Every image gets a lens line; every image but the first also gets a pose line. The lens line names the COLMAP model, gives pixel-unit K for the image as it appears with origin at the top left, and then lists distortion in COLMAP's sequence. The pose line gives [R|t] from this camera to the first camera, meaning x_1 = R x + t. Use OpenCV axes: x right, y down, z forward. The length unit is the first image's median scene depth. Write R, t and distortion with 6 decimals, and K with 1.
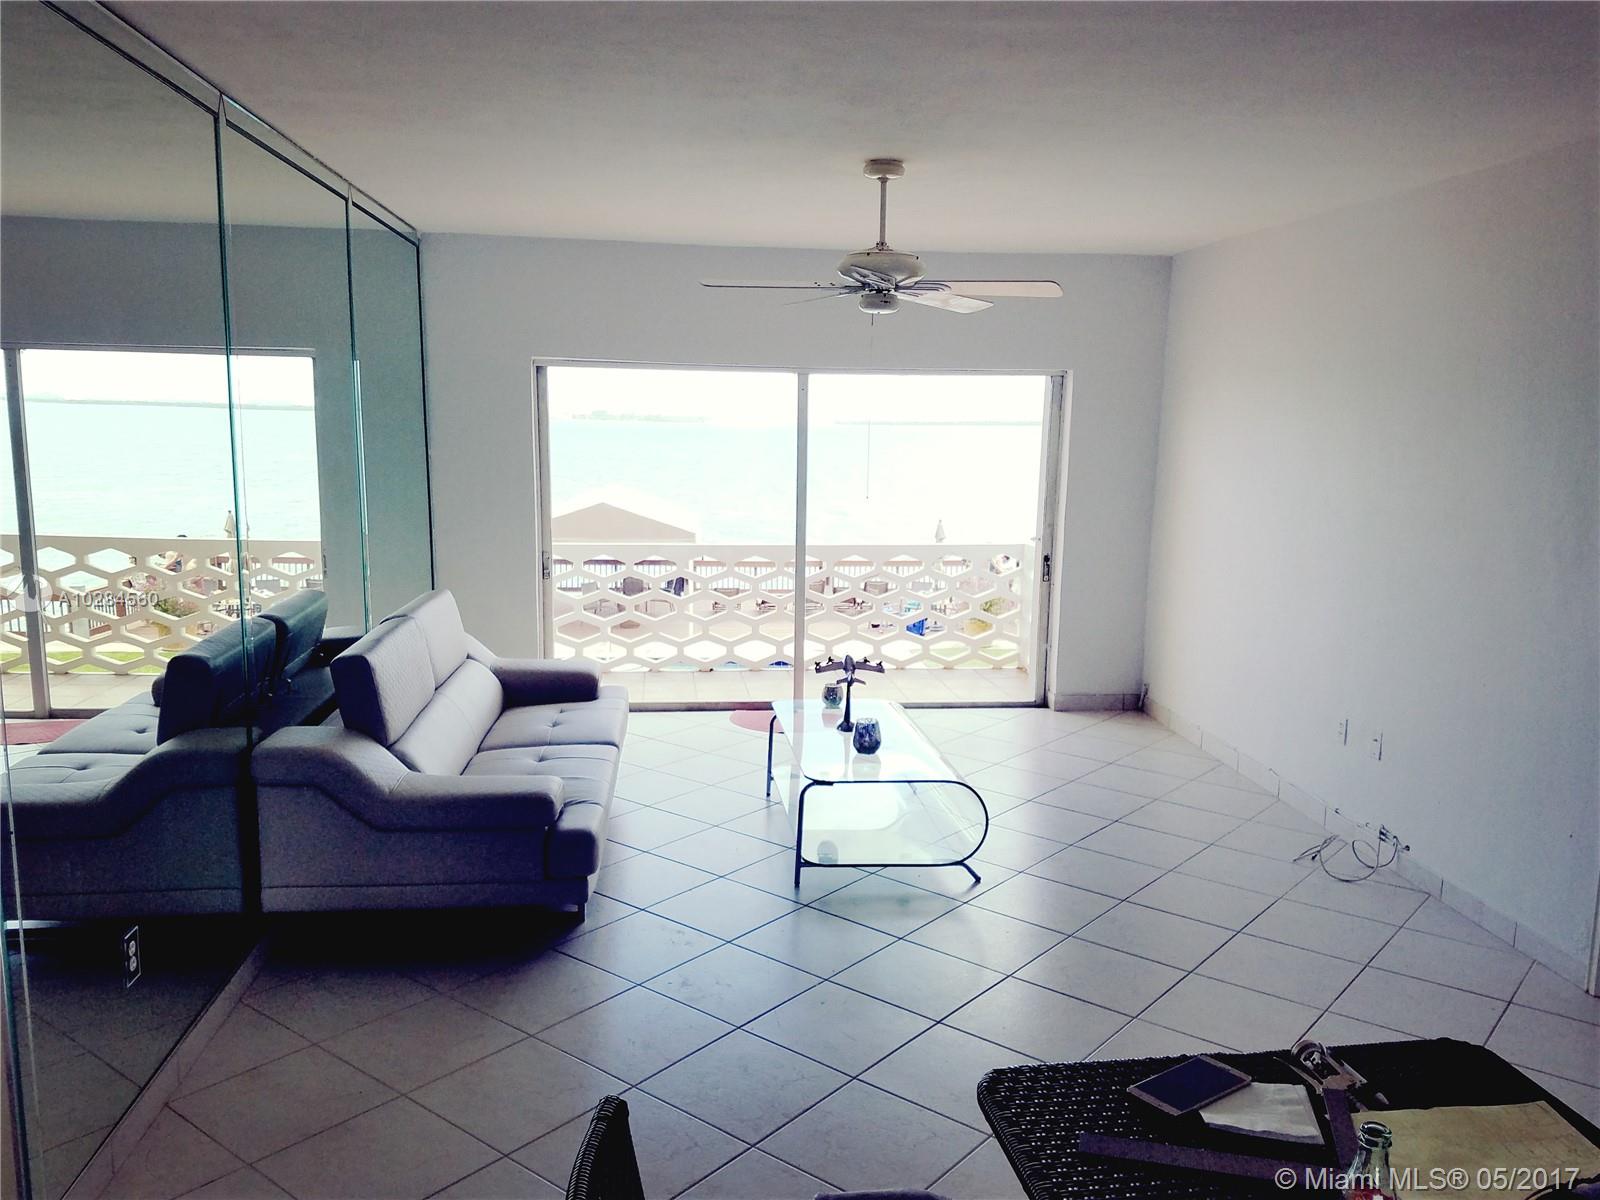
lens RADIAL K [[1272.8, 0, 795.5], [0, 1272.8, 626.6], [0, 0, 1]] dist [0.207086, -0.430901]
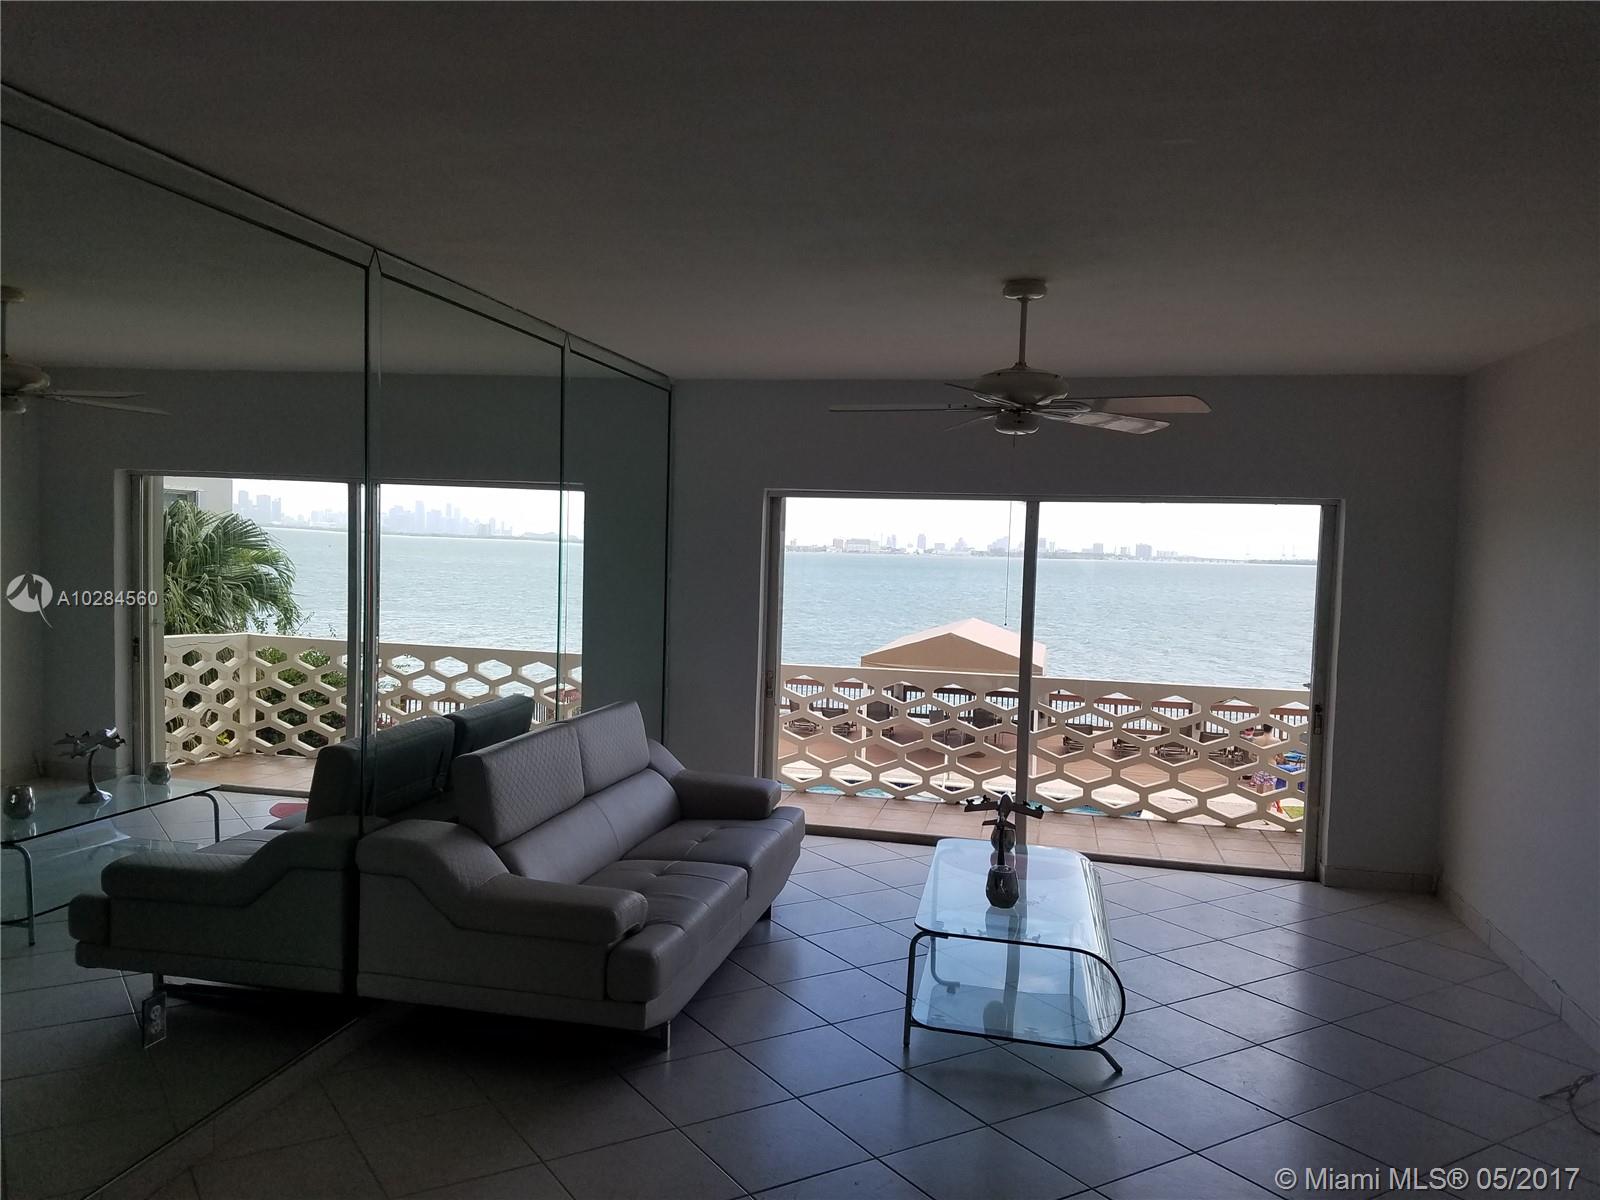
lens RADIAL K [[1232.4, 0, 764.3], [0, 1232.4, 605.5], [0, 0, 1]] dist [0.282820, -0.630081]
pose [[0.943772, 0.028212, -0.329393, 0.148481], [-0.067473, 0.991818, -0.108375, -0.003642], [0.323640, 0.124507, 0.937953, 0.065759]]
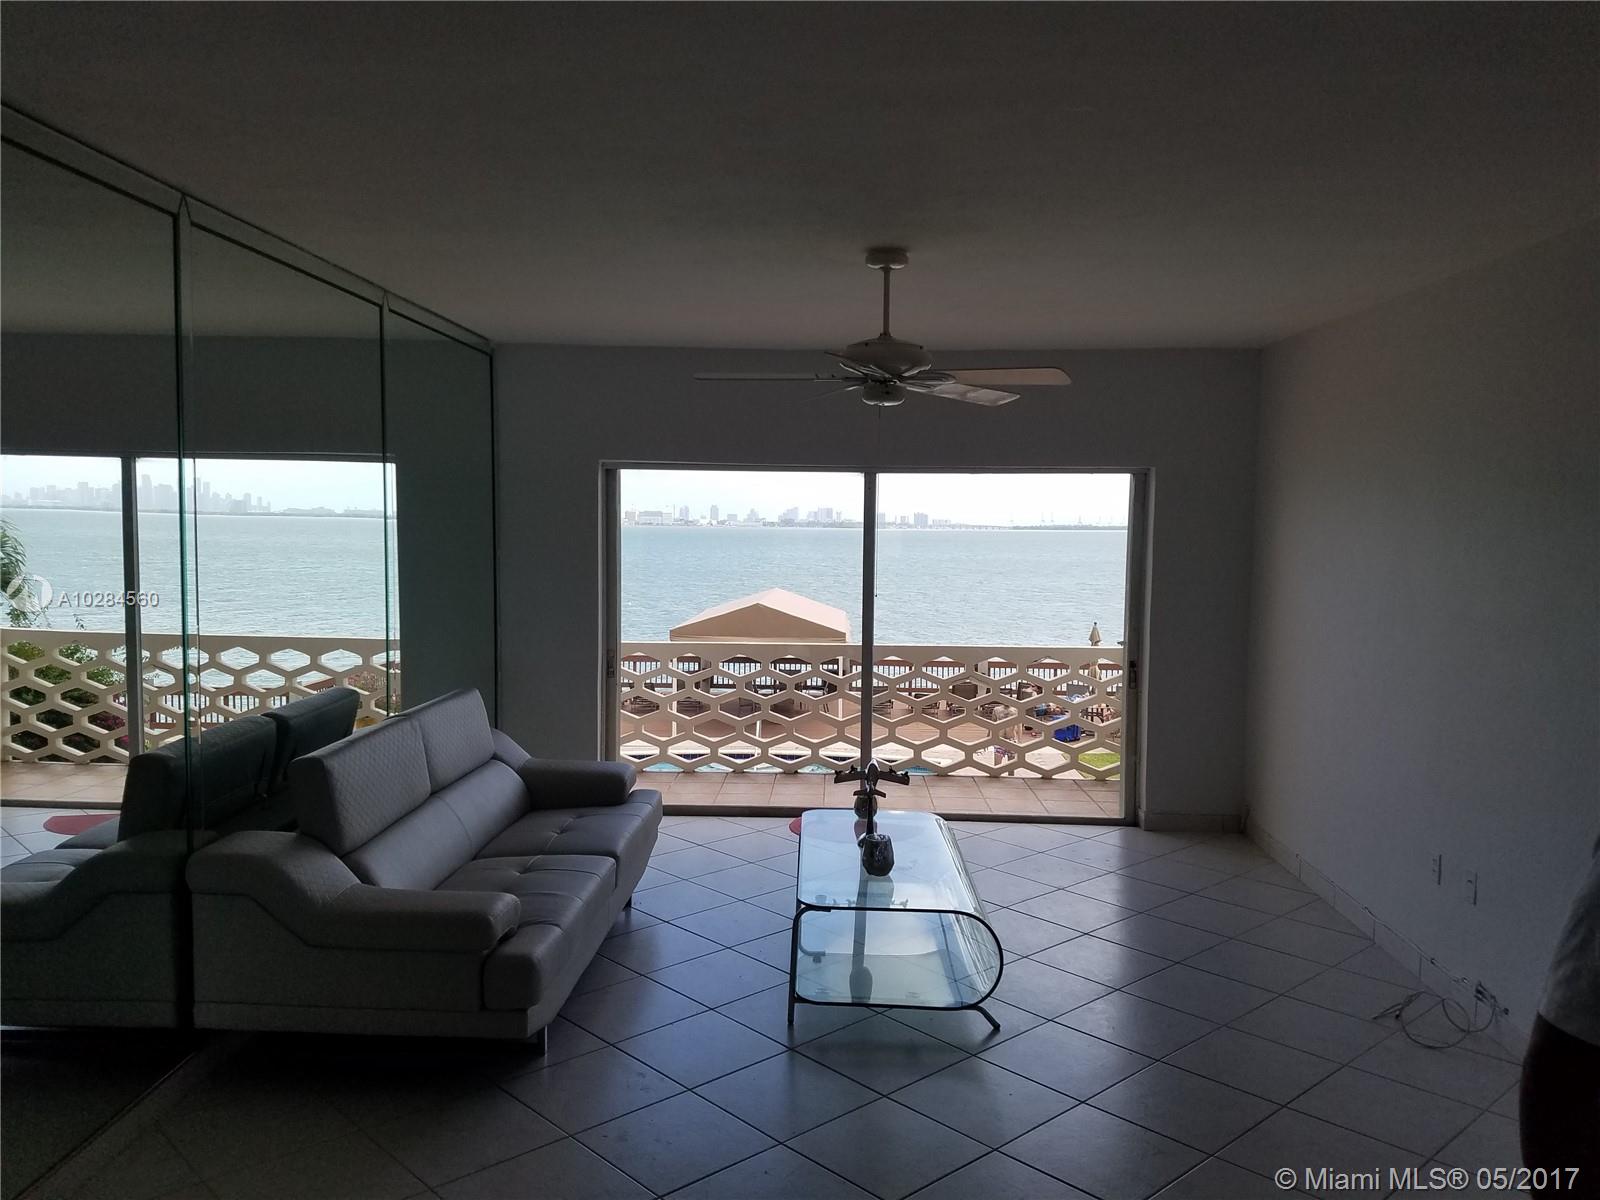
lens RADIAL K [[1229.9, 0, 803.4], [0, 1229.9, 605.6], [0, 0, 1]] dist [0.275464, -0.582933]
pose [[0.990480, 0.005413, -0.137551, 0.100490], [-0.018531, 0.995375, -0.094264, -0.006050], [0.136405, 0.095915, 0.985999, 0.075979]]
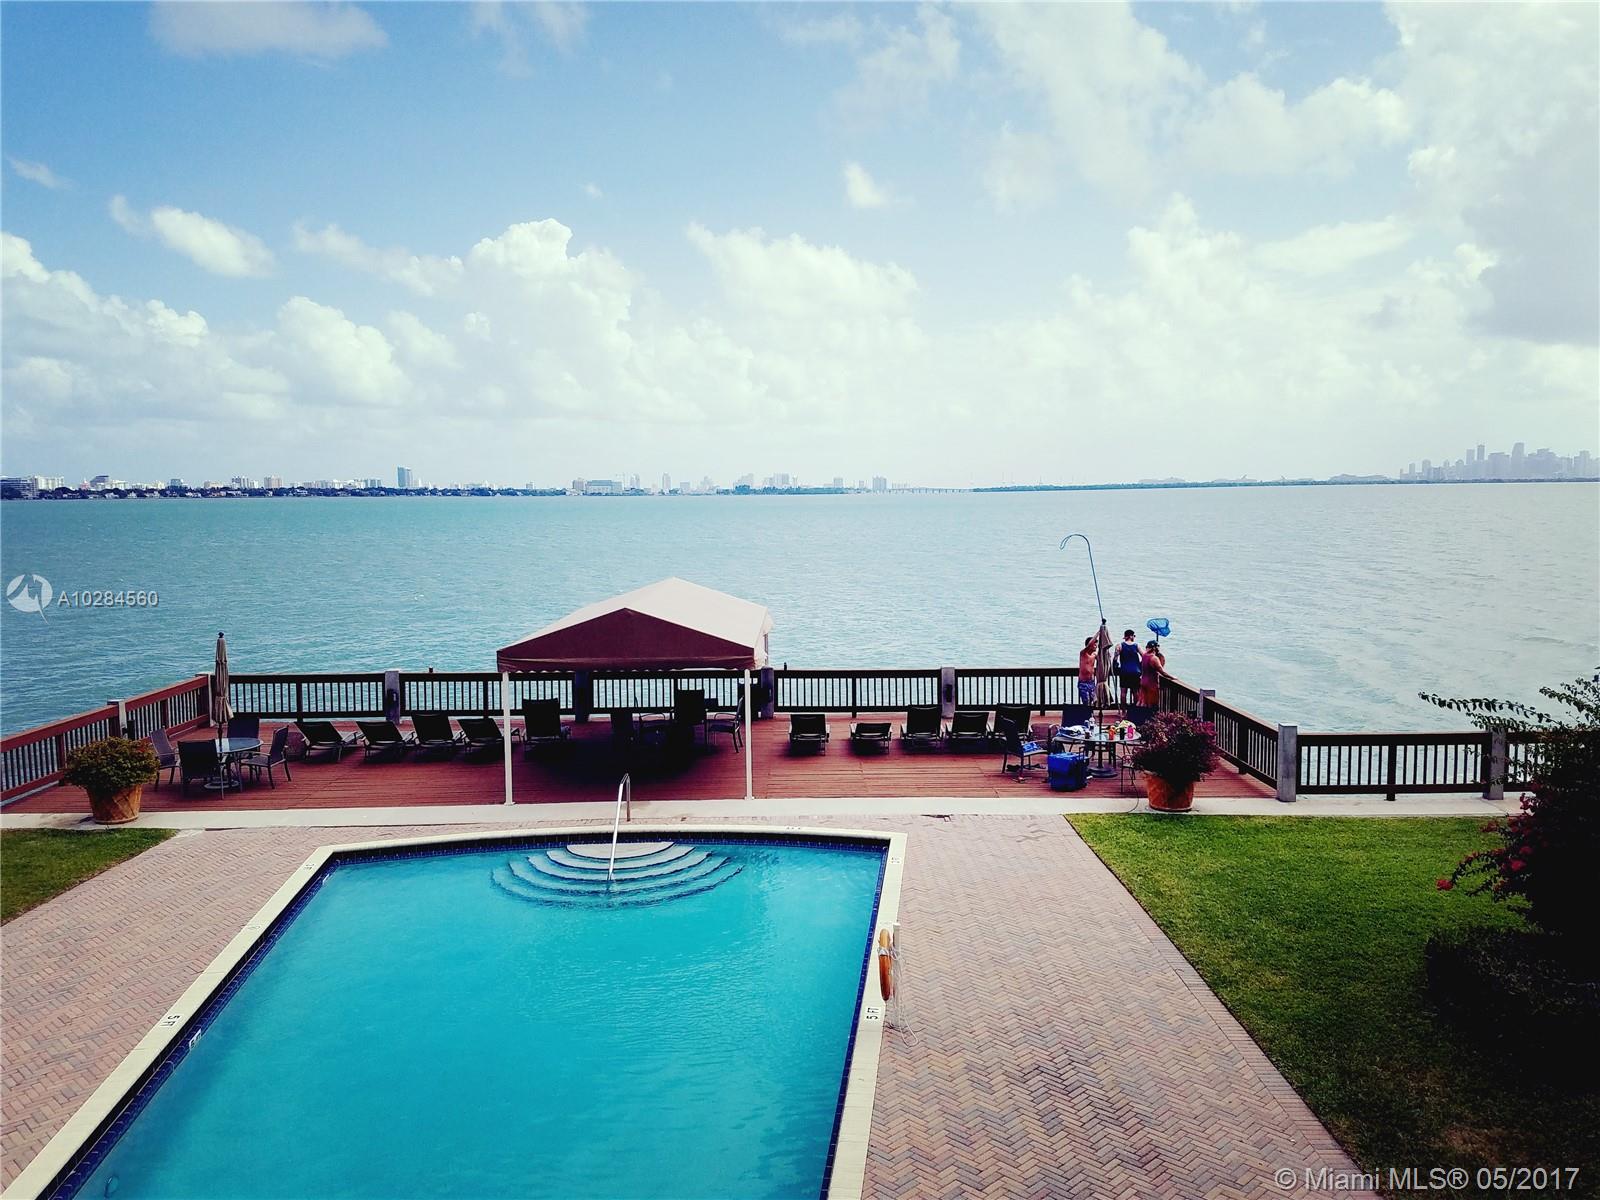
lens RADIAL K [[1239.3, 0, 806.8], [0, 1239.3, 620.7], [0, 0, 1]] dist [0.282834, -0.531085]
pose [[0.994440, -0.014229, -0.104341, 0.099899], [0.008379, 0.998379, -0.056291, -0.206896], [0.104973, 0.055103, 0.992947, 1.315031]]
